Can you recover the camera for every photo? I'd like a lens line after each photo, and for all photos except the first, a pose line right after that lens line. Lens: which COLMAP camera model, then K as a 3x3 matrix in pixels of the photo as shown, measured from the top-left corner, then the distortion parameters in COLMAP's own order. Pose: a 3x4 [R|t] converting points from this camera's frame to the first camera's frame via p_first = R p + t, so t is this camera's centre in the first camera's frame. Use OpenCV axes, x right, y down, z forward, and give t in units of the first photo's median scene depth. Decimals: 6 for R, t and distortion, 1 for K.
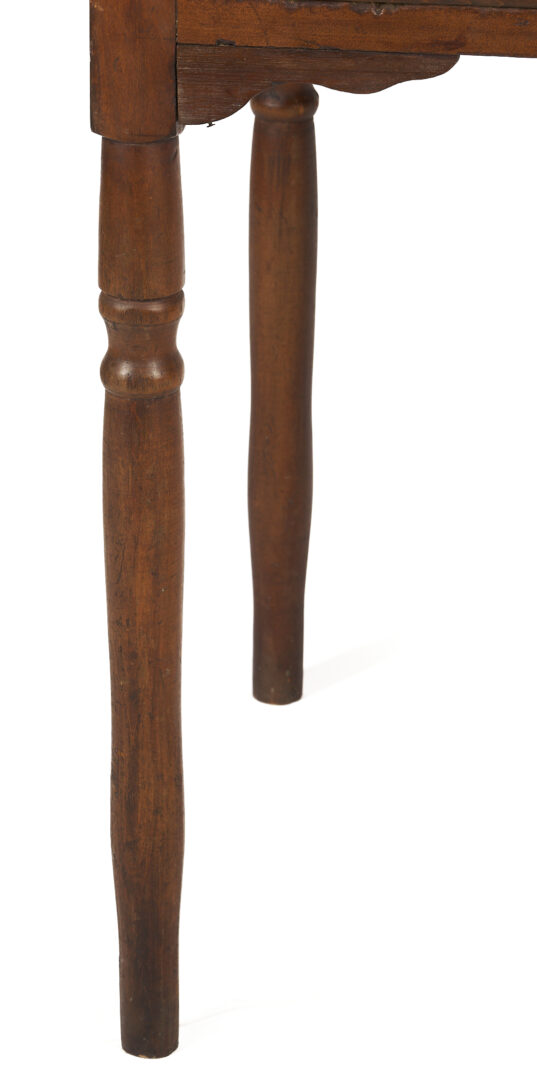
lens RADIAL K [[4919.1, 0, 184.7], [0, 4919.1, 539.6], [0, 0, 1]] dist [-0.161786, 1.980950]
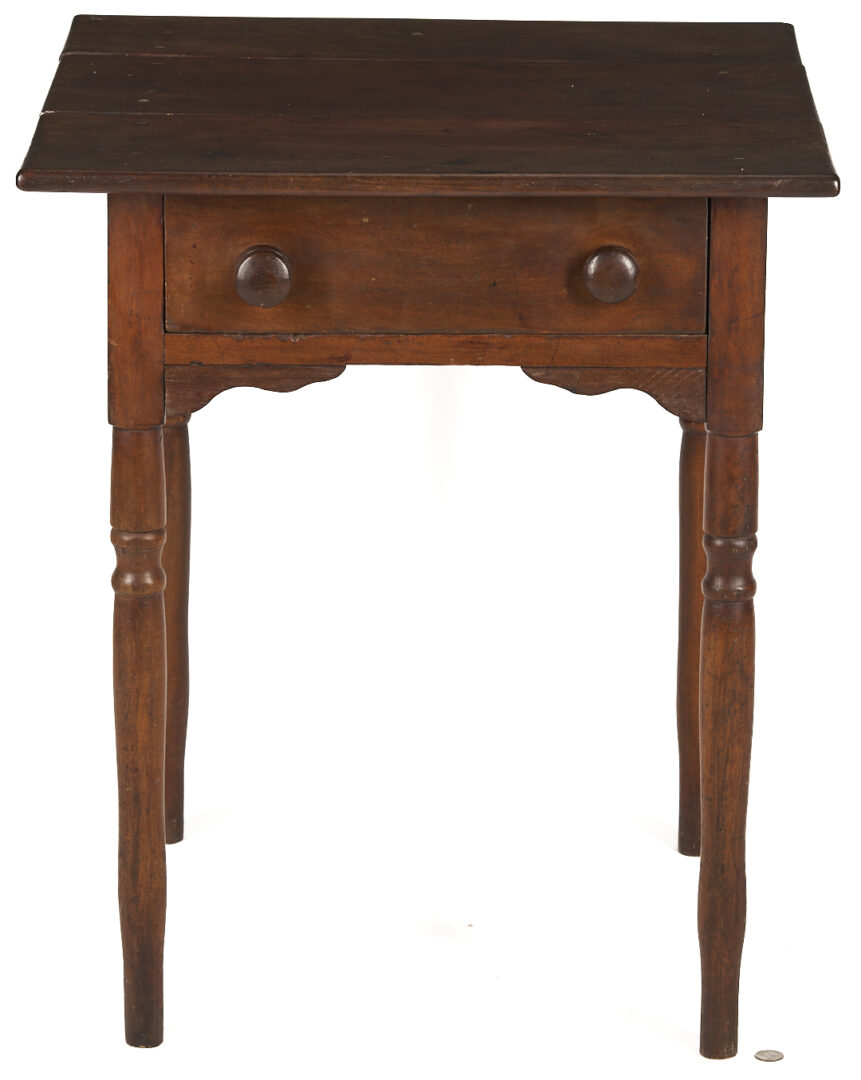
lens RADIAL K [[5625.1, 0, 430.5], [0, 5625.1, 540.0], [0, 0, 1]] dist [-0.088956, -3.653422]
pose [[0.985292, -0.039377, 0.166281, -0.211955], [0.053562, 0.995216, -0.081704, 0.102190], [-0.162269, 0.089409, 0.982688, -0.744607]]
